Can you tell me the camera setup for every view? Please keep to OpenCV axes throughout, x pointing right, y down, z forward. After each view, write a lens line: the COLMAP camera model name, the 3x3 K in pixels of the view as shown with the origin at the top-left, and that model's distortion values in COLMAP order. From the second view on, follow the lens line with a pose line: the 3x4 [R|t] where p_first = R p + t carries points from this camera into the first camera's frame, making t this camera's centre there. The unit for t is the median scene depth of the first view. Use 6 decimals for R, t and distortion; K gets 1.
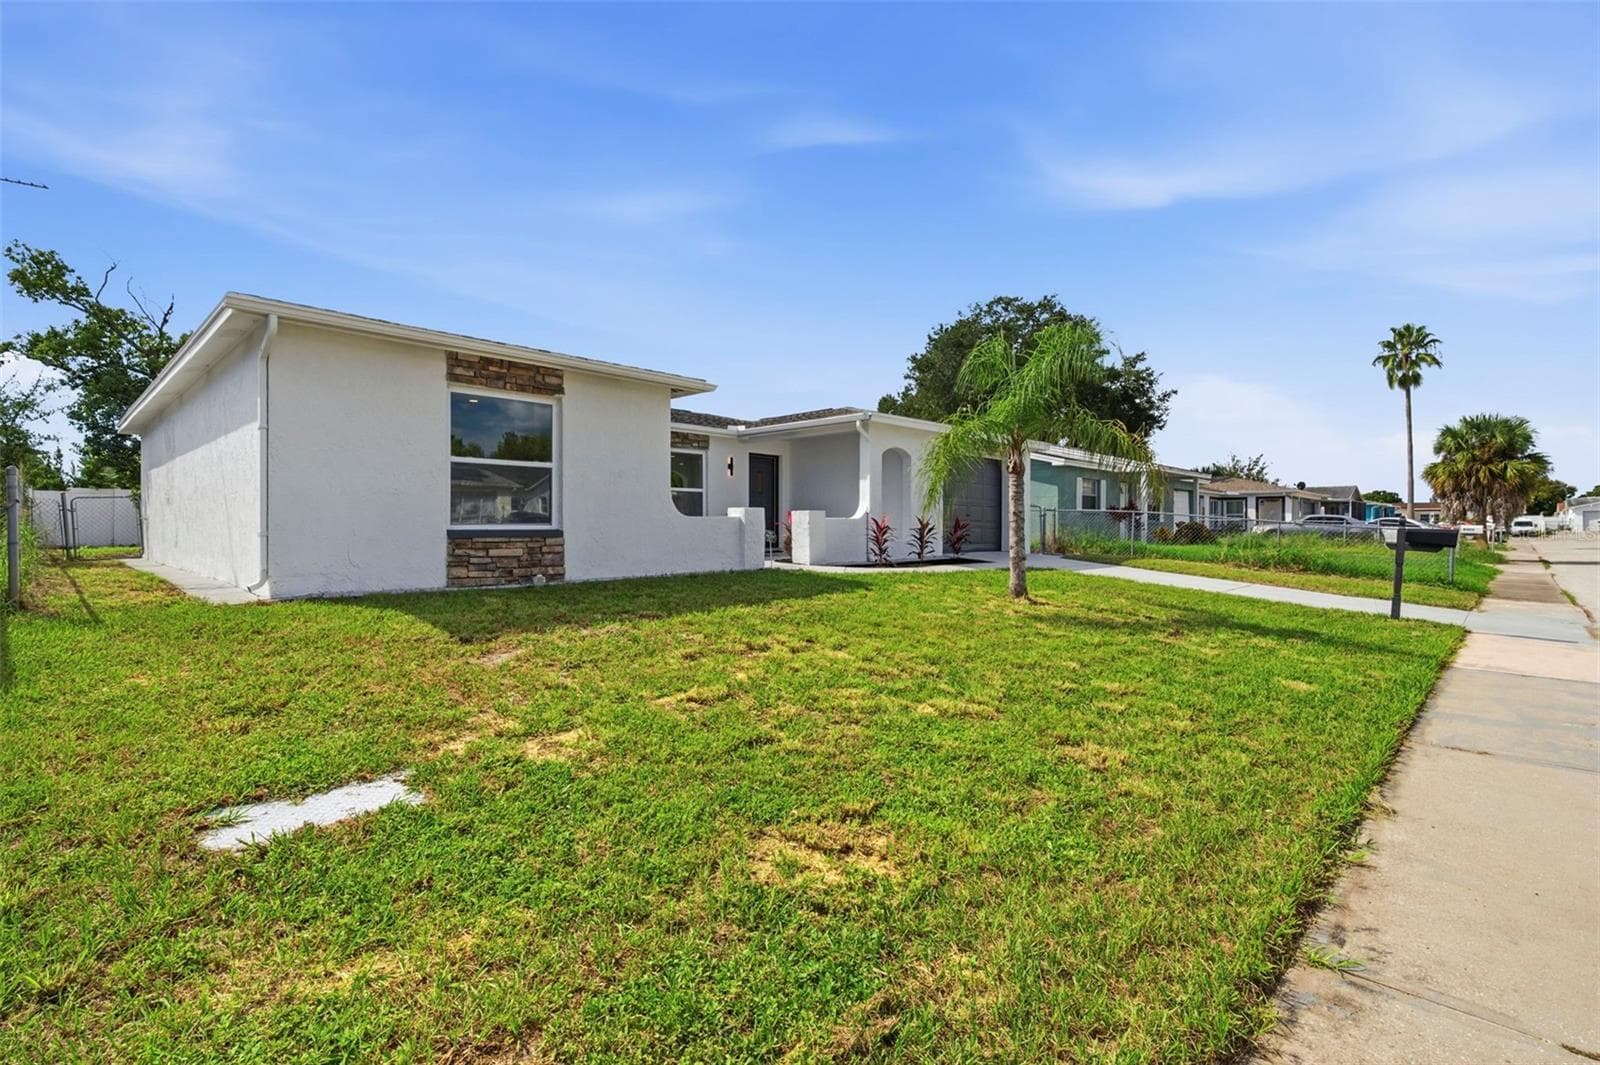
lens RADIAL K [[748.9, 0, 800.0], [0, 748.9, 532.5], [0, 0, 1]] dist [0.000135, -0.000146]
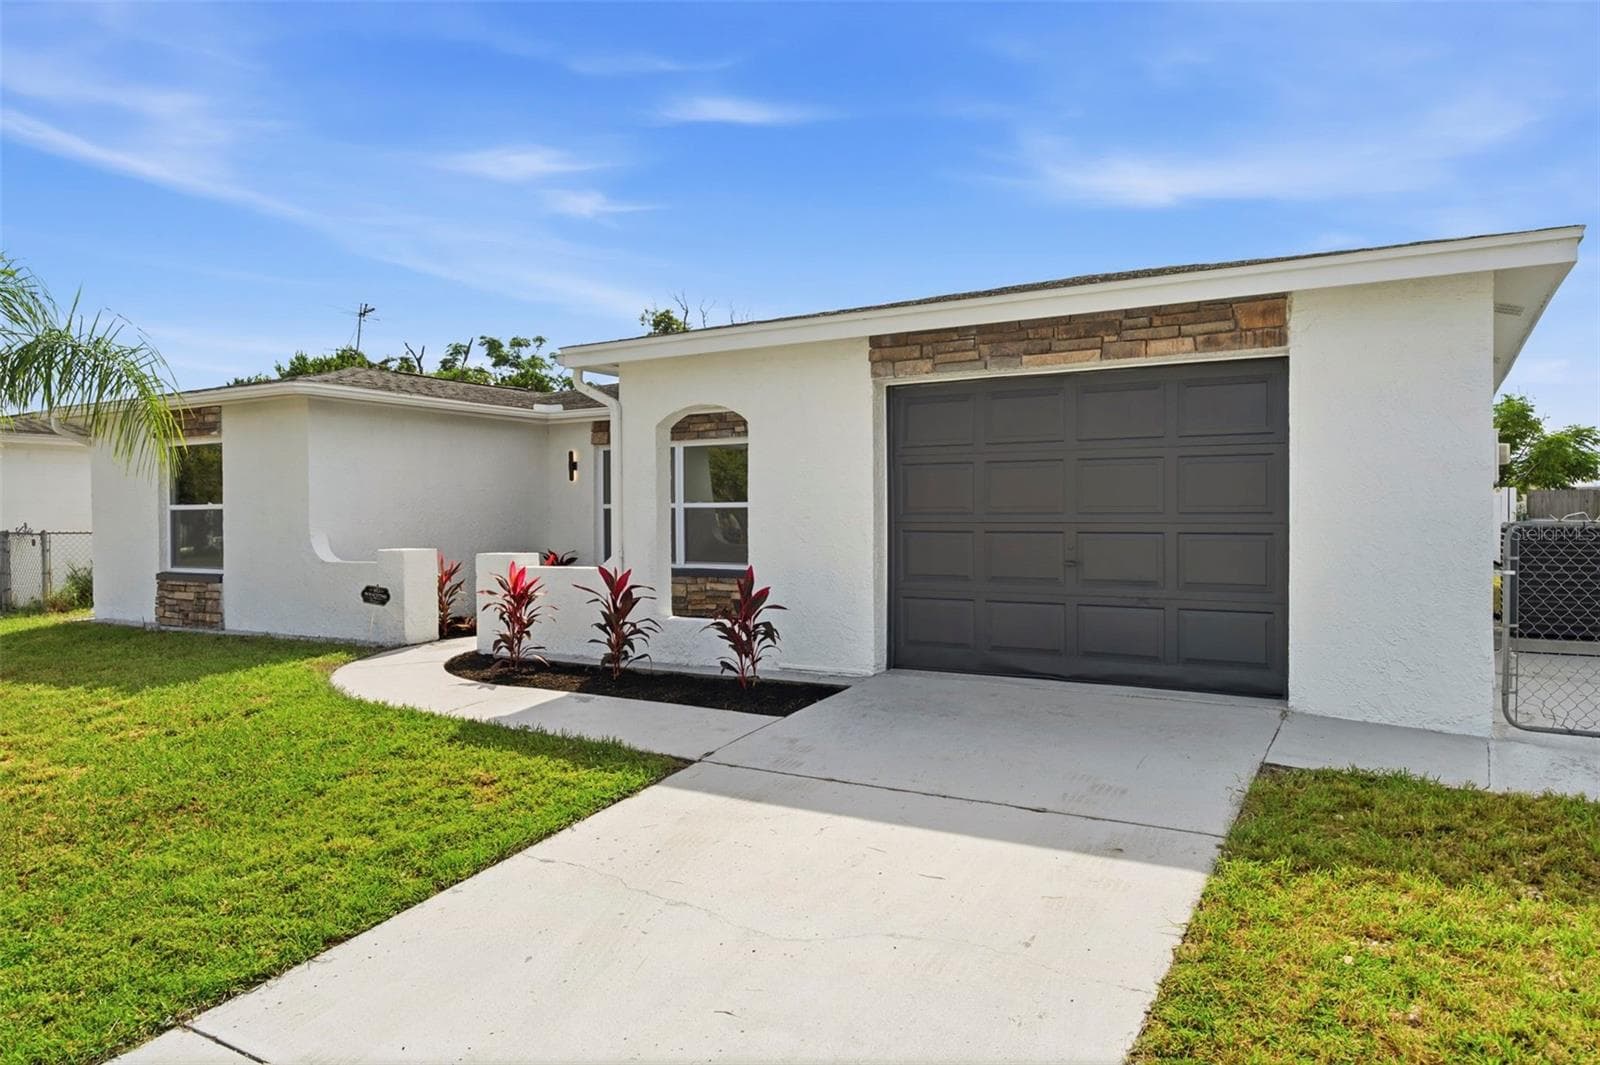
lens RADIAL K [[1007.5, 0, 800.0], [0, 1007.5, 532.5], [0, 0, 1]] dist [-0.002361, -0.002425]
pose [[0.237165, 0.014479, -0.971361, 0.798355], [0.001324, 0.999883, 0.015227, -0.055775], [0.971468, -0.004898, 0.237118, 1.039729]]
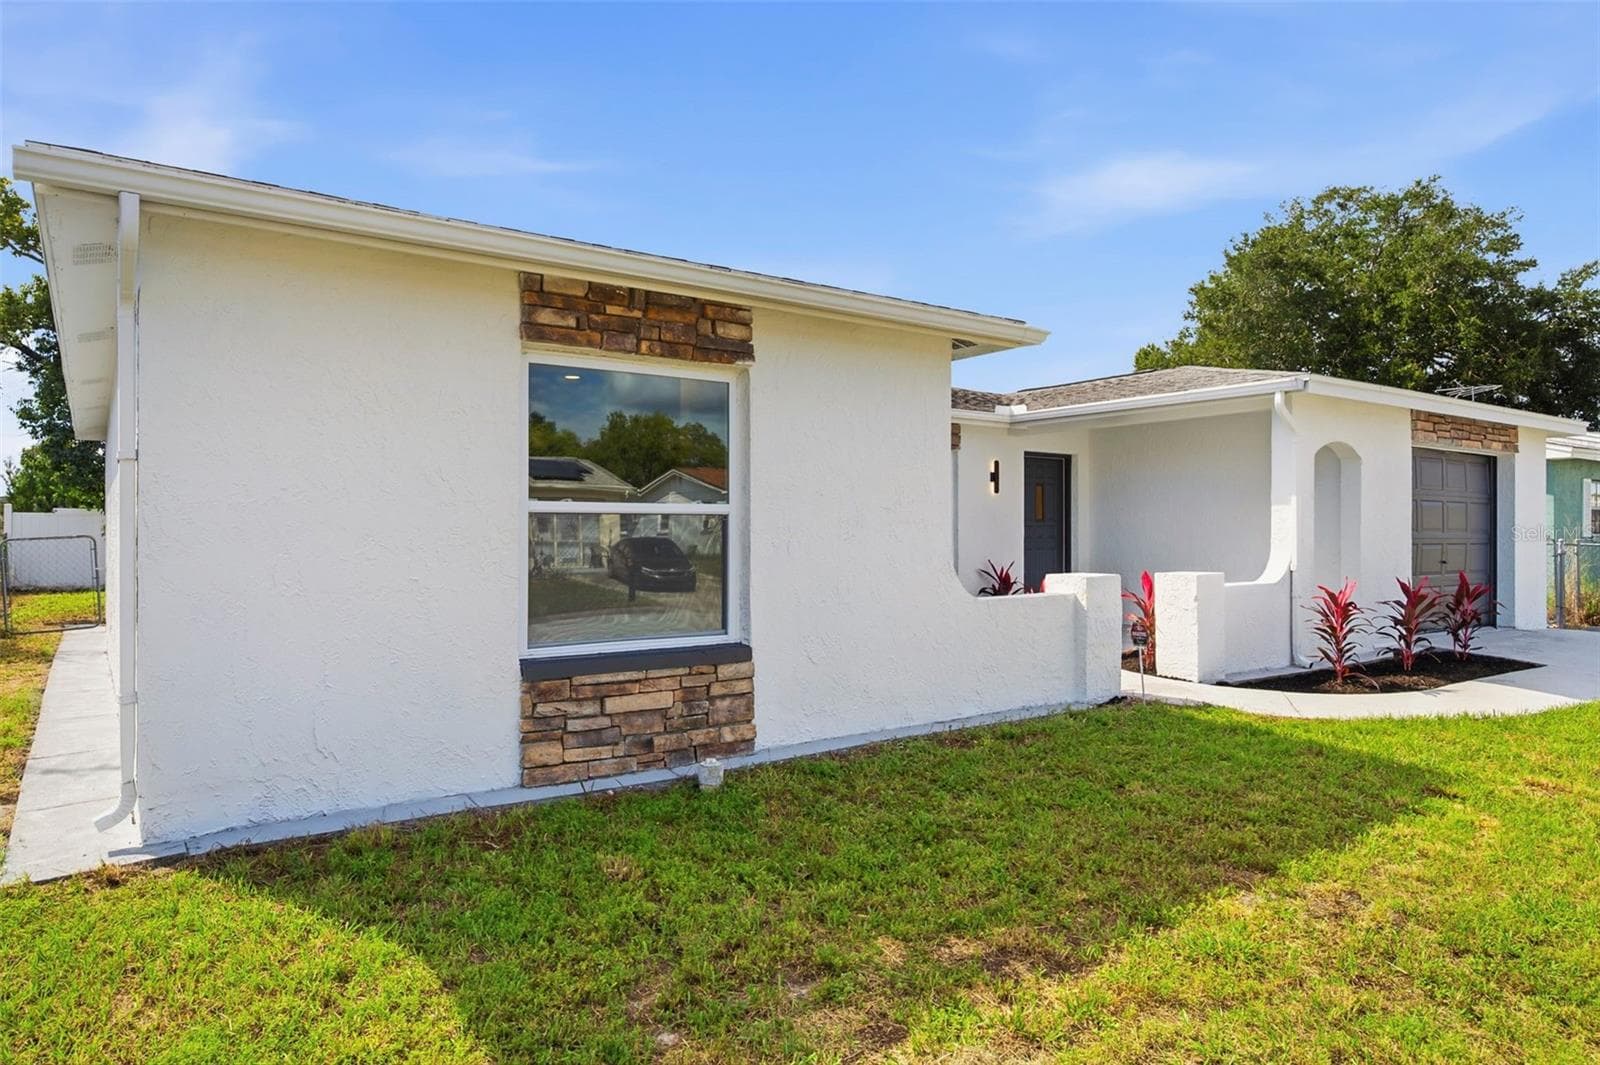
lens RADIAL K [[1007.5, 0, 800.0], [0, 1007.5, 532.5], [0, 0, 1]] dist [-0.002361, -0.002425]
pose [[0.983031, -0.001166, -0.183434, -0.124712], [0.000091, 0.999983, -0.005869, -0.052668], [0.183437, 0.005752, 0.983015, 0.279130]]
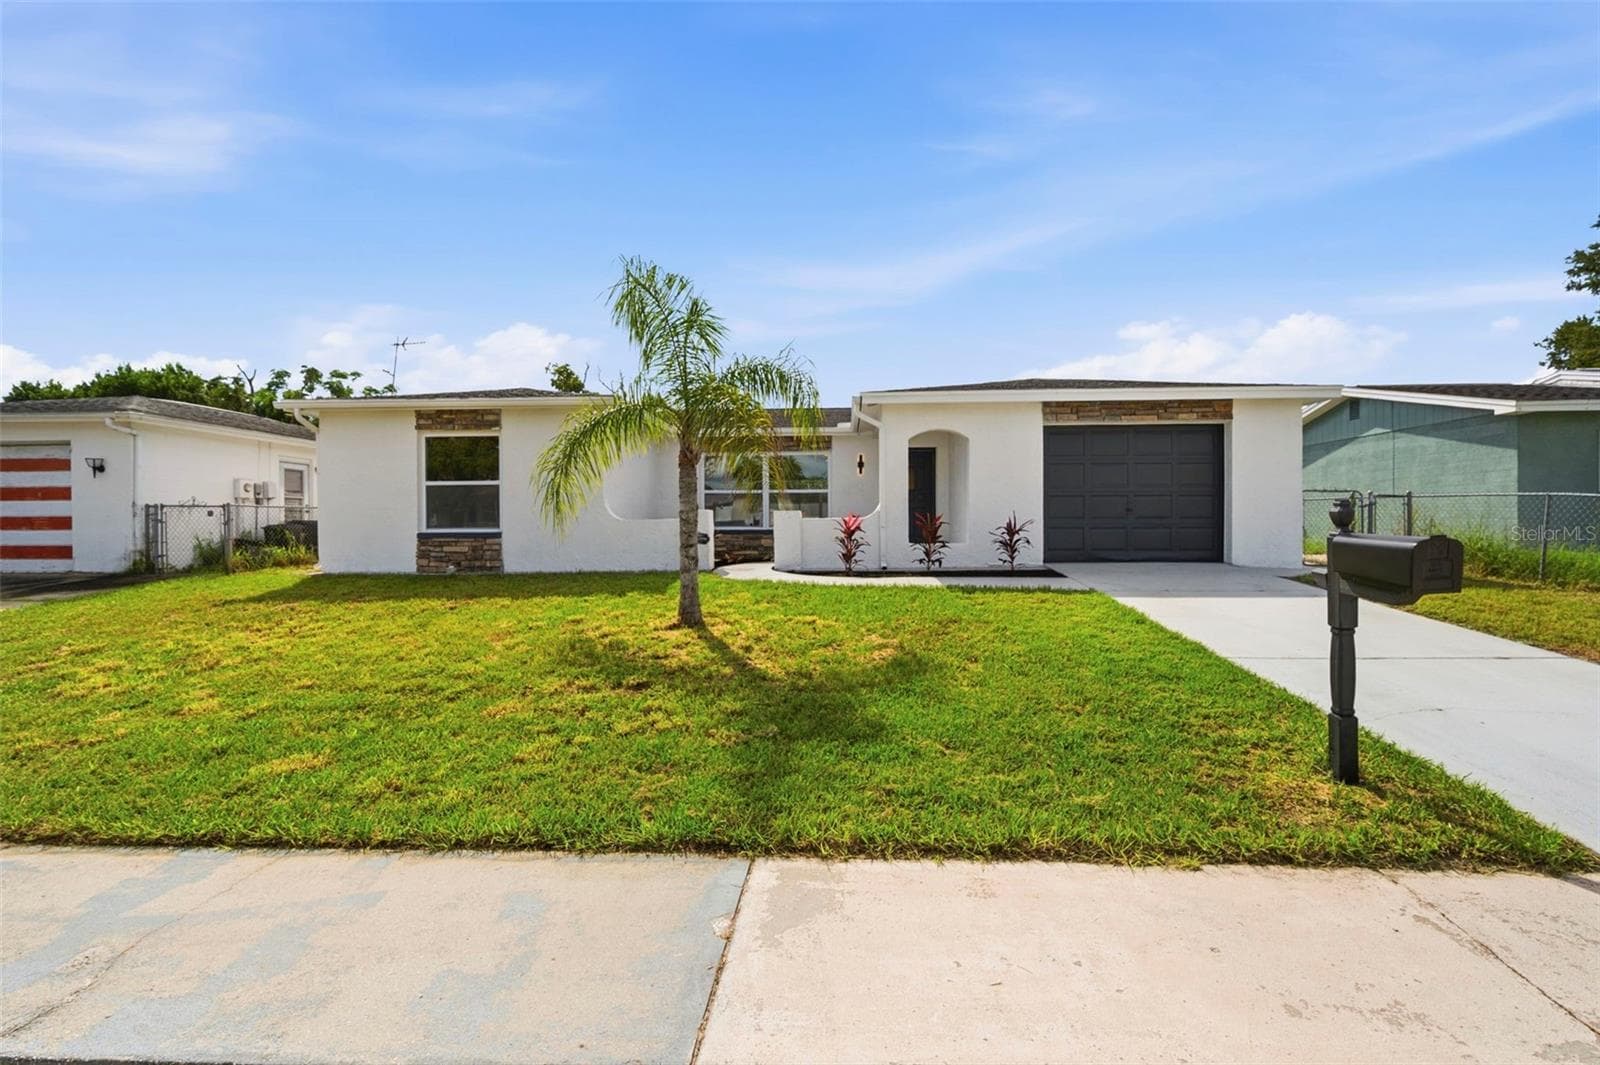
lens RADIAL K [[691.8, 0, 800.0], [0, 691.8, 532.5], [0, 0, 1]] dist [0.001675, -0.000107]
pose [[0.653261, 0.005724, -0.757111, 0.679406], [0.000732, 0.999966, 0.008192, -0.009628], [0.757132, -0.005906, 0.653235, 0.453206]]
